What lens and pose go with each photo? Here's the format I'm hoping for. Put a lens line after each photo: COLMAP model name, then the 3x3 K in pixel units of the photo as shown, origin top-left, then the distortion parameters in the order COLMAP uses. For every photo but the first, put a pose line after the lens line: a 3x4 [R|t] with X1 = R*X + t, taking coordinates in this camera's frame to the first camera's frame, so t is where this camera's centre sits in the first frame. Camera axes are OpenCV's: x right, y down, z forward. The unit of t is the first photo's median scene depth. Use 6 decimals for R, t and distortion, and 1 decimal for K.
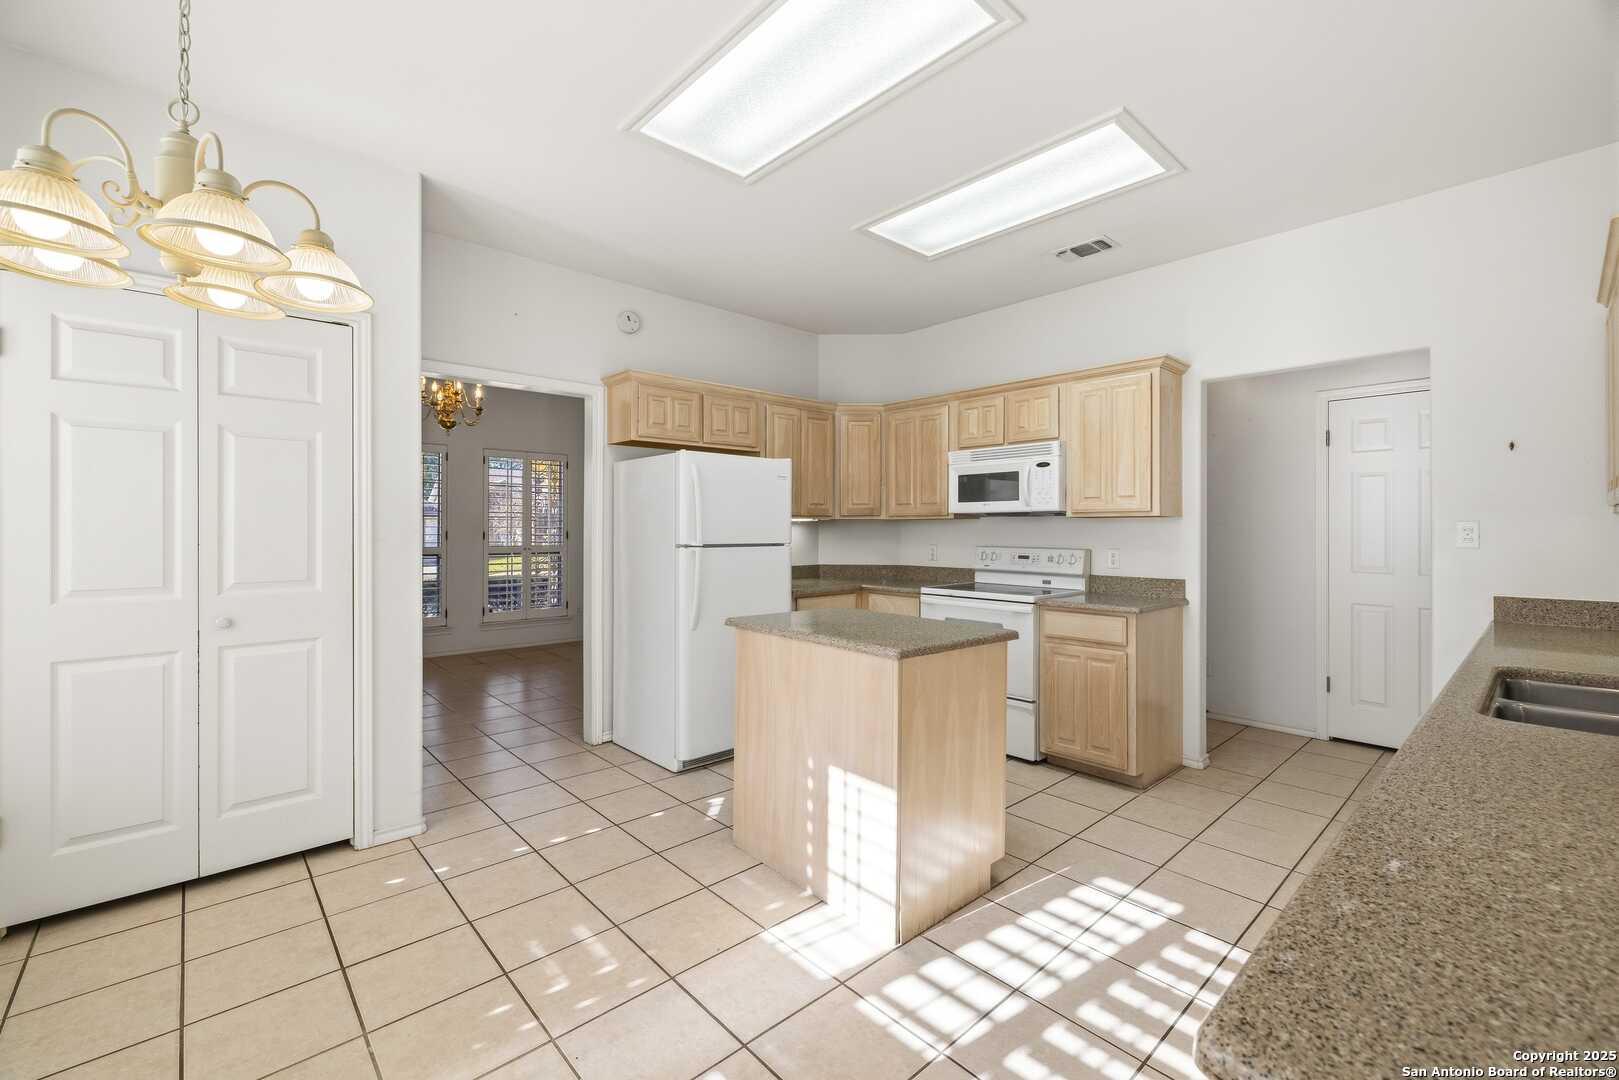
lens RADIAL K [[679.5, 0, 808.4], [0, 679.5, 531.0], [0, 0, 1]] dist [0.000048, 0.000446]
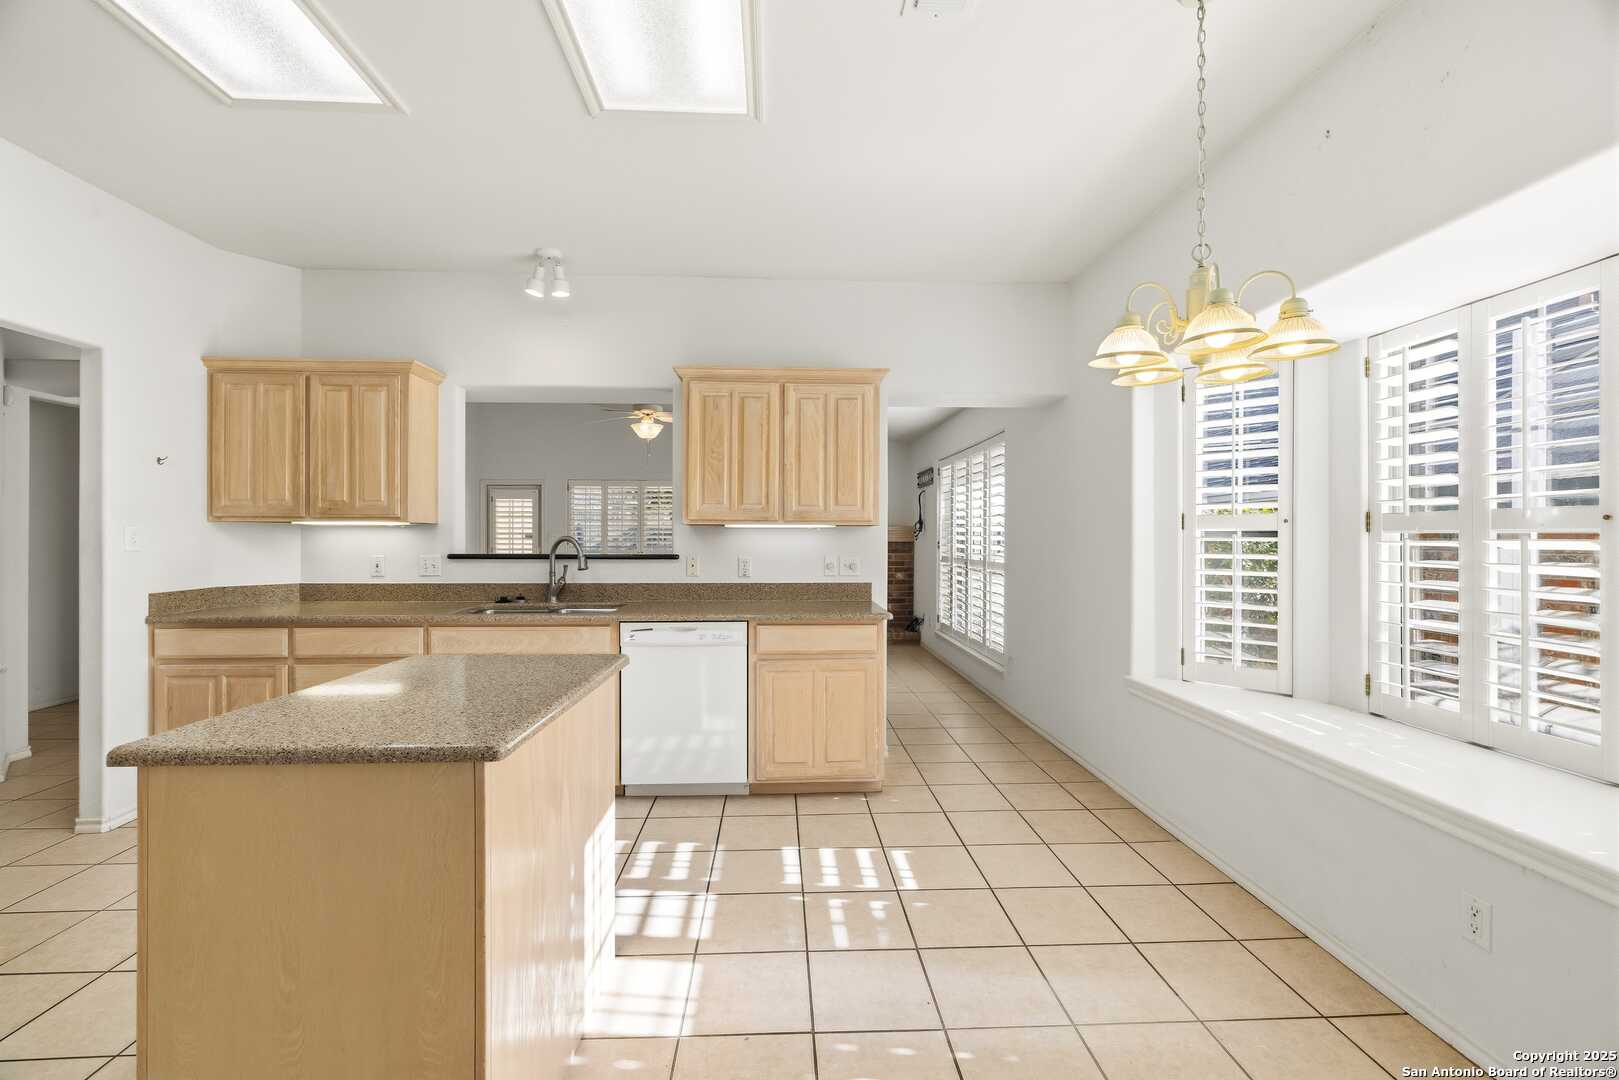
lens RADIAL K [[679.5, 0, 813.8], [0, 679.5, 534.1], [0, 0, 1]] dist [0.000048, 0.000446]
pose [[-0.775661, -0.001963, 0.631147, -0.793018], [0.000820, 0.999991, 0.004118, -0.007350], [-0.631149, 0.003712, -0.775653, 1.746635]]
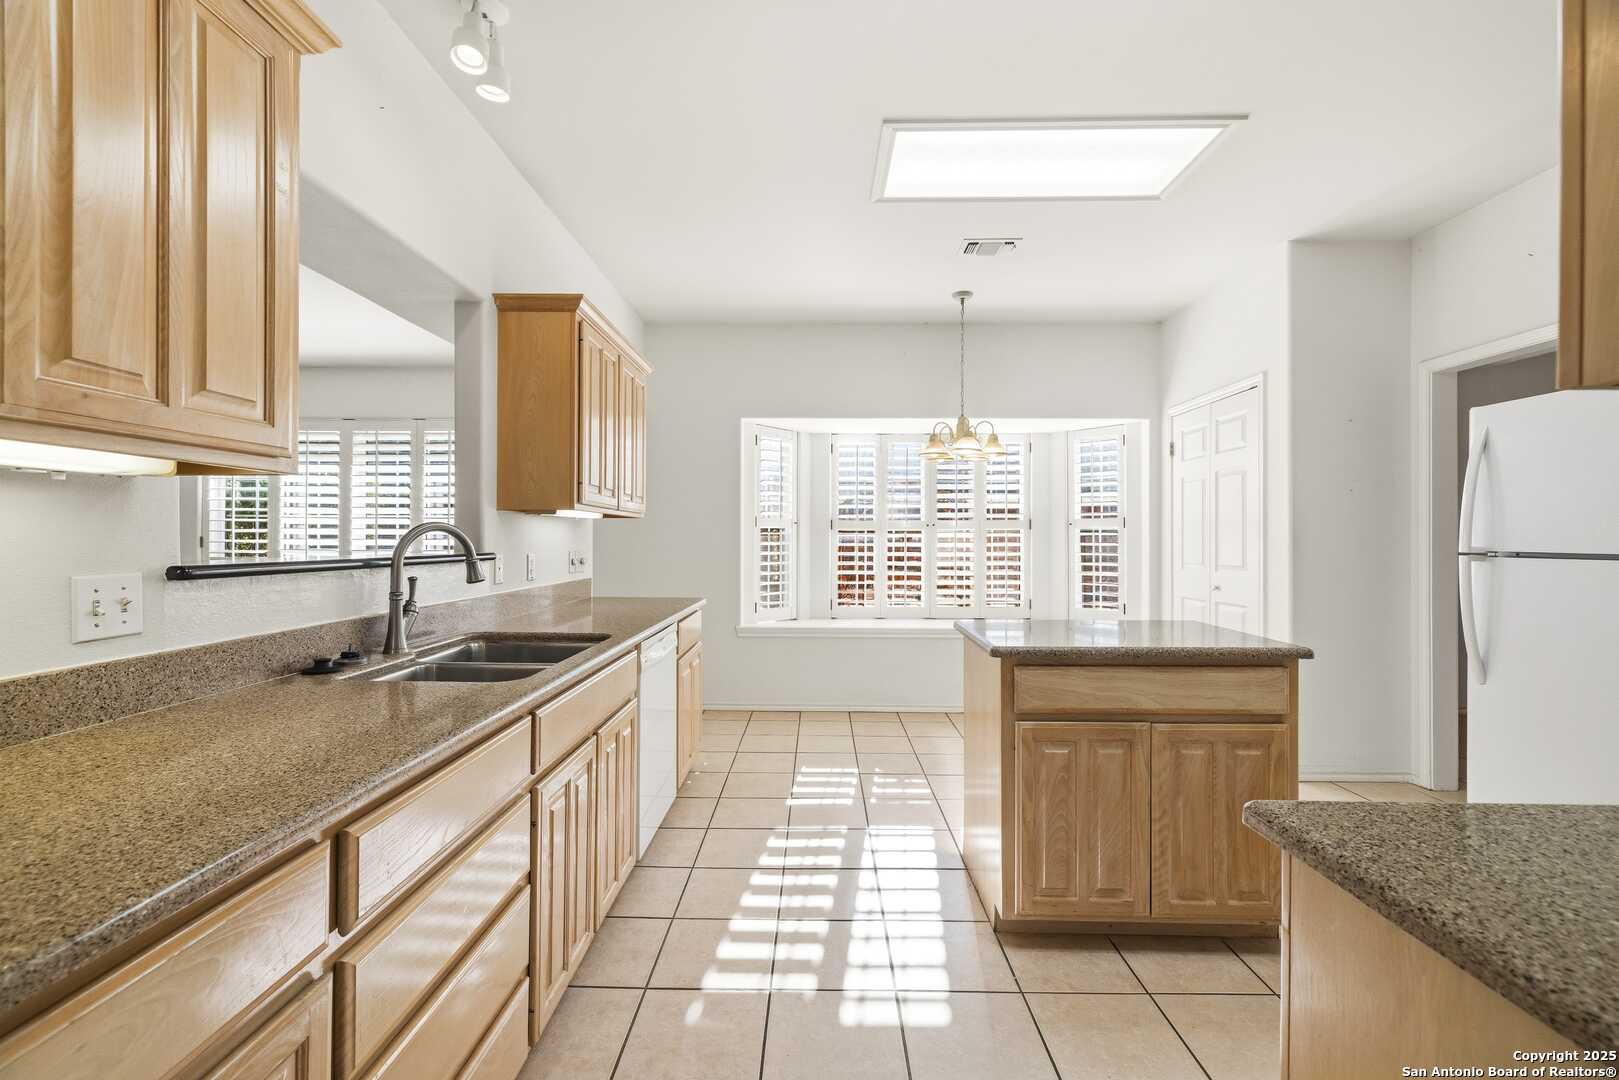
lens RADIAL K [[679.5, 0, 806.3], [0, 679.5, 536.3], [0, 0, 1]] dist [0.000048, 0.000446]
pose [[-0.686057, -0.006365, -0.727520, 1.384813], [-0.011825, 0.999927, 0.002403, 0.017953], [0.727452, 0.010251, -0.686082, 1.818581]]
